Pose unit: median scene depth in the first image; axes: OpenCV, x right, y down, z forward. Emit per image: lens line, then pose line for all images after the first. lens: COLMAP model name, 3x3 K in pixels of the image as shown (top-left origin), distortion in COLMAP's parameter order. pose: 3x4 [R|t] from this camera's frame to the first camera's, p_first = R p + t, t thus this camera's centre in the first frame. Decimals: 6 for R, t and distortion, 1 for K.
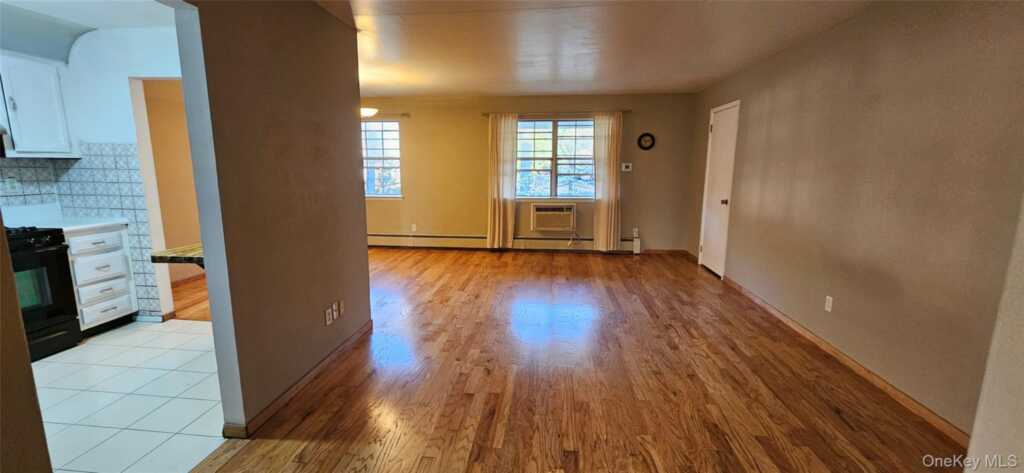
lens RADIAL K [[421.2, 0, 514.0], [0, 421.2, 240.0], [0, 0, 1]] dist [-0.000691, 0.000822]
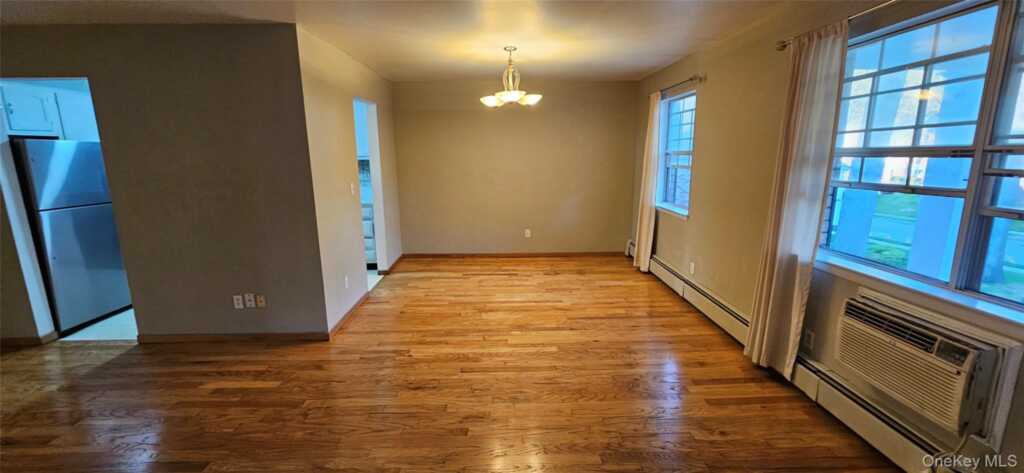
lens RADIAL K [[421.2, 0, 508.5], [0, 421.2, 236.6], [0, 0, 1]] dist [-0.000691, 0.000822]
pose [[0.113471, 0.185679, -0.976037, 0.434990], [-0.164726, 0.972301, 0.165817, -0.180147], [0.979791, 0.141964, 0.140914, 0.905097]]
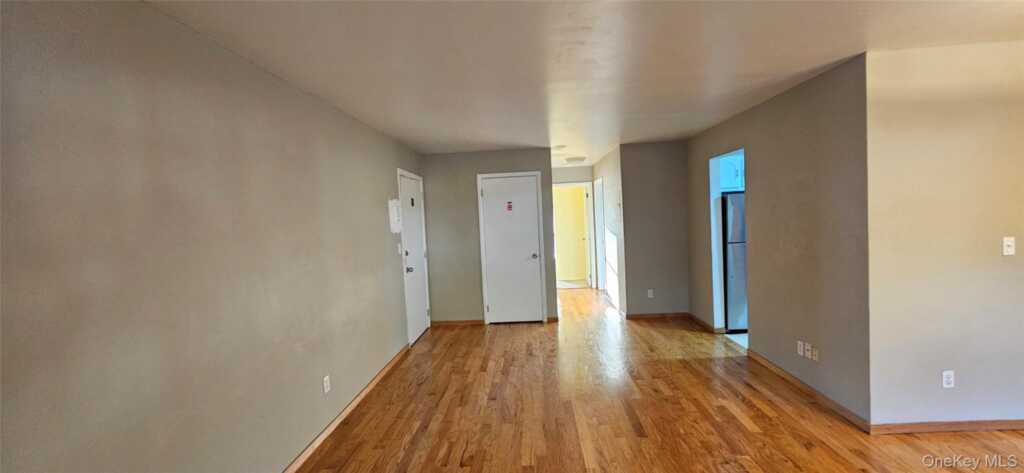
lens RADIAL K [[421.2, 0, 510.3], [0, 421.2, 238.6], [0, 0, 1]] dist [-0.000691, 0.000822]
pose [[-0.997864, 0.046935, -0.045447, 0.227618], [0.035580, 0.973825, 0.224498, -0.231608], [0.054794, 0.222401, -0.973414, 1.181027]]
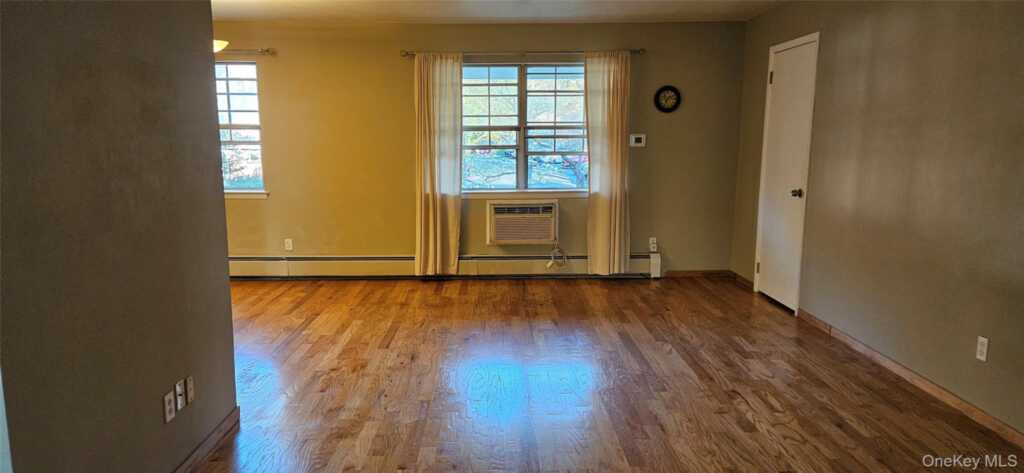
lens RADIAL K [[678.9, 0, 509.3], [0, 678.9, 253.1], [0, 0, 1]] dist [0.057872, -0.019746]
pose [[0.993475, -0.024430, 0.111399, -0.050832], [0.025451, 0.999646, -0.007746, -0.002699], [-0.111170, 0.010530, 0.993746, 0.018724]]
